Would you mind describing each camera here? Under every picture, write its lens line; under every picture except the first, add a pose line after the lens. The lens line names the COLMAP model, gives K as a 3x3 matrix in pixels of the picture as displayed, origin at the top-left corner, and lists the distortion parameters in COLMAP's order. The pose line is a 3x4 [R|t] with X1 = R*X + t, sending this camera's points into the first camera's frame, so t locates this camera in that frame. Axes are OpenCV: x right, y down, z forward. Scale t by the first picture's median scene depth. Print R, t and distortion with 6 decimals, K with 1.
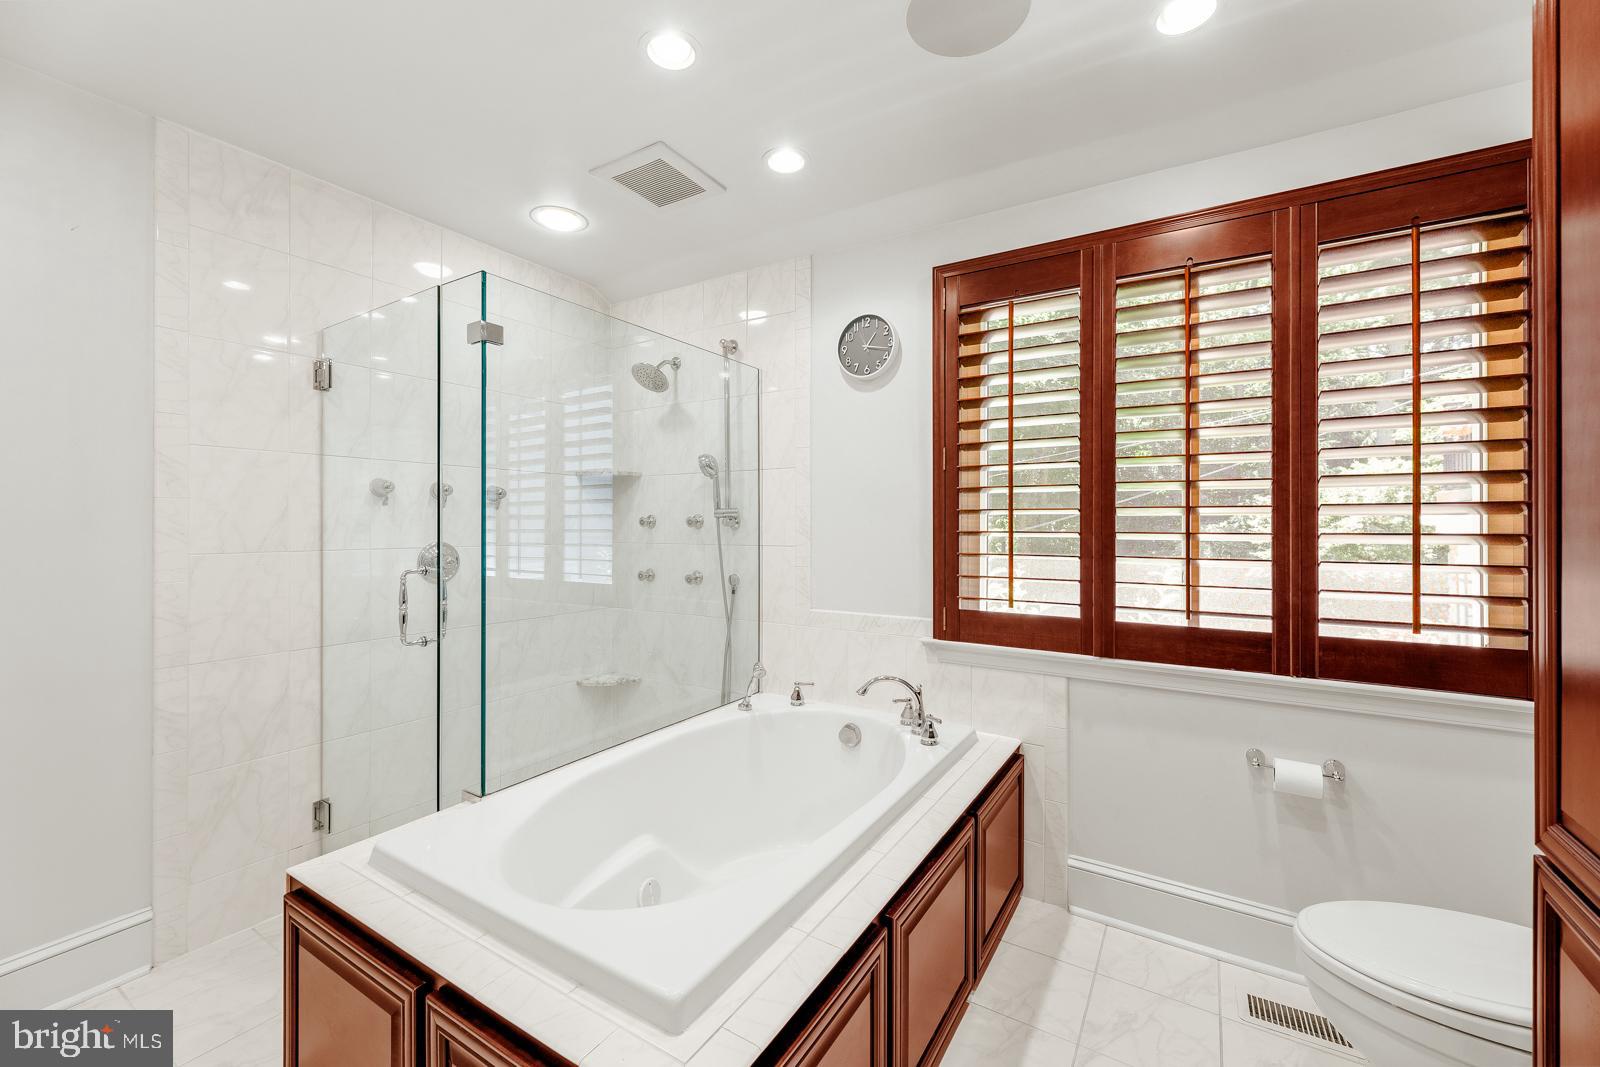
lens RADIAL K [[648.5, 0, 795.6], [0, 648.5, 518.7], [0, 0, 1]] dist [0.009612, -0.000683]
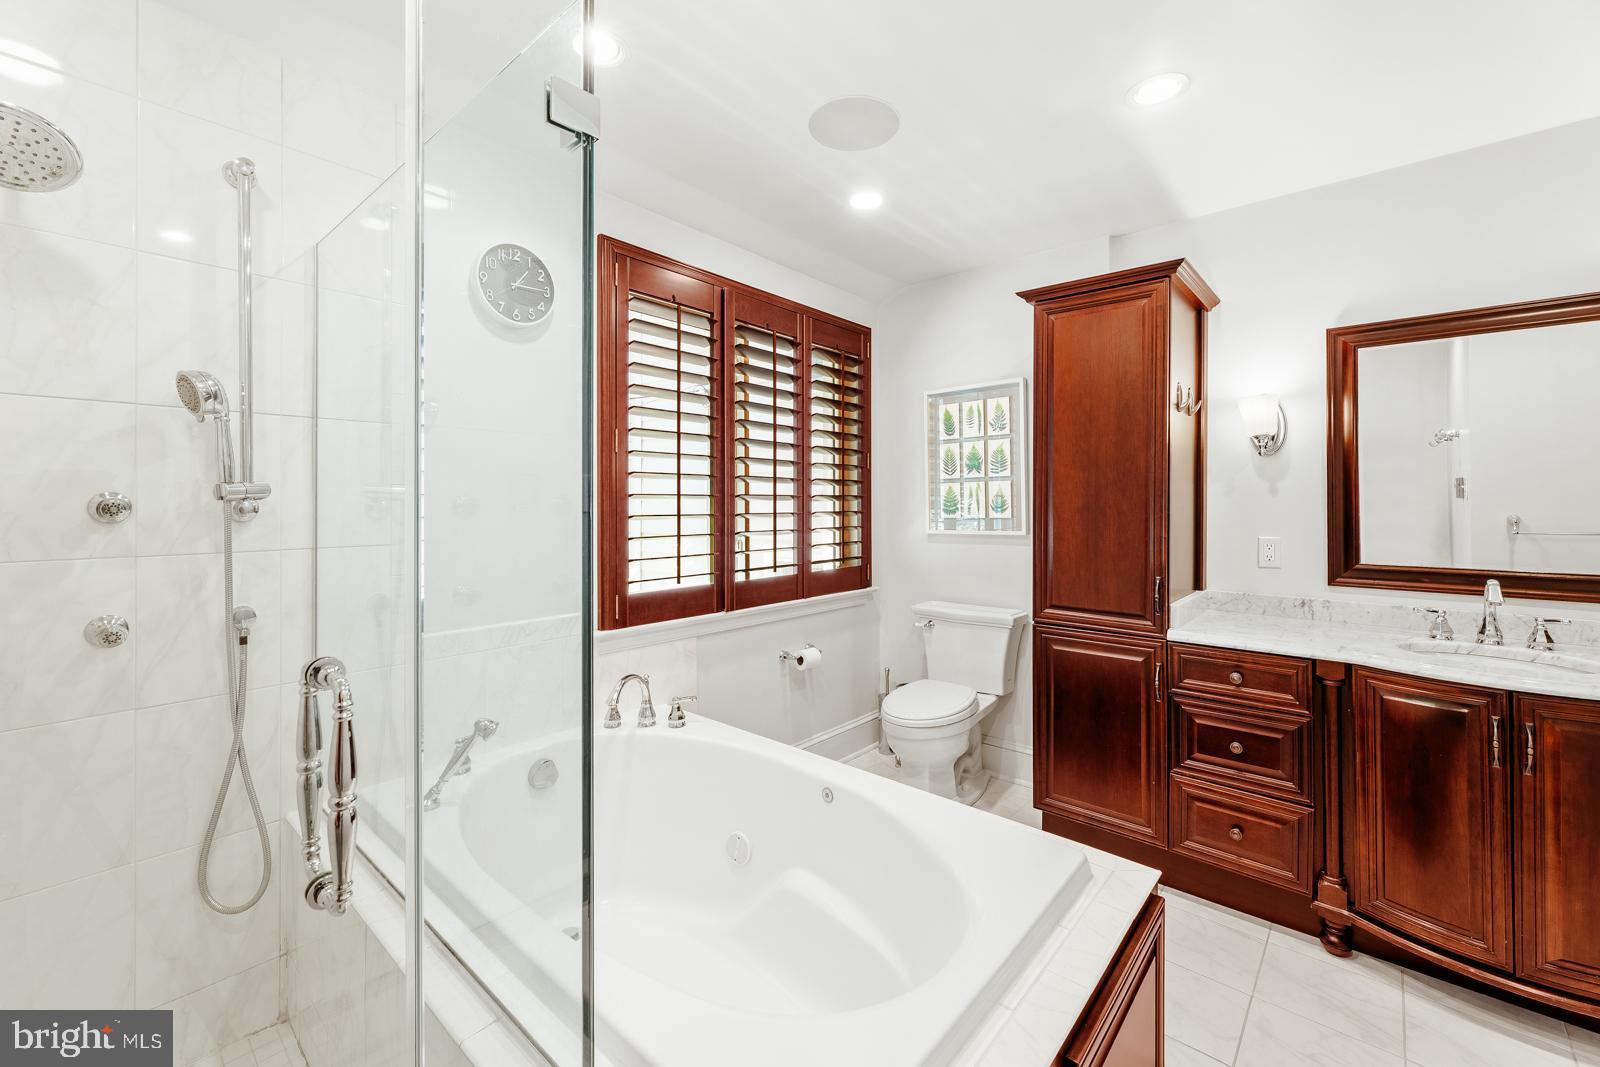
lens RADIAL K [[648.5, 0, 792.9], [0, 648.5, 529.1], [0, 0, 1]] dist [0.009612, -0.000683]
pose [[0.171919, -0.026981, 0.984741, -0.746072], [0.009545, 0.999624, 0.025722, 0.018018], [-0.985065, 0.004977, 0.172112, 0.639769]]
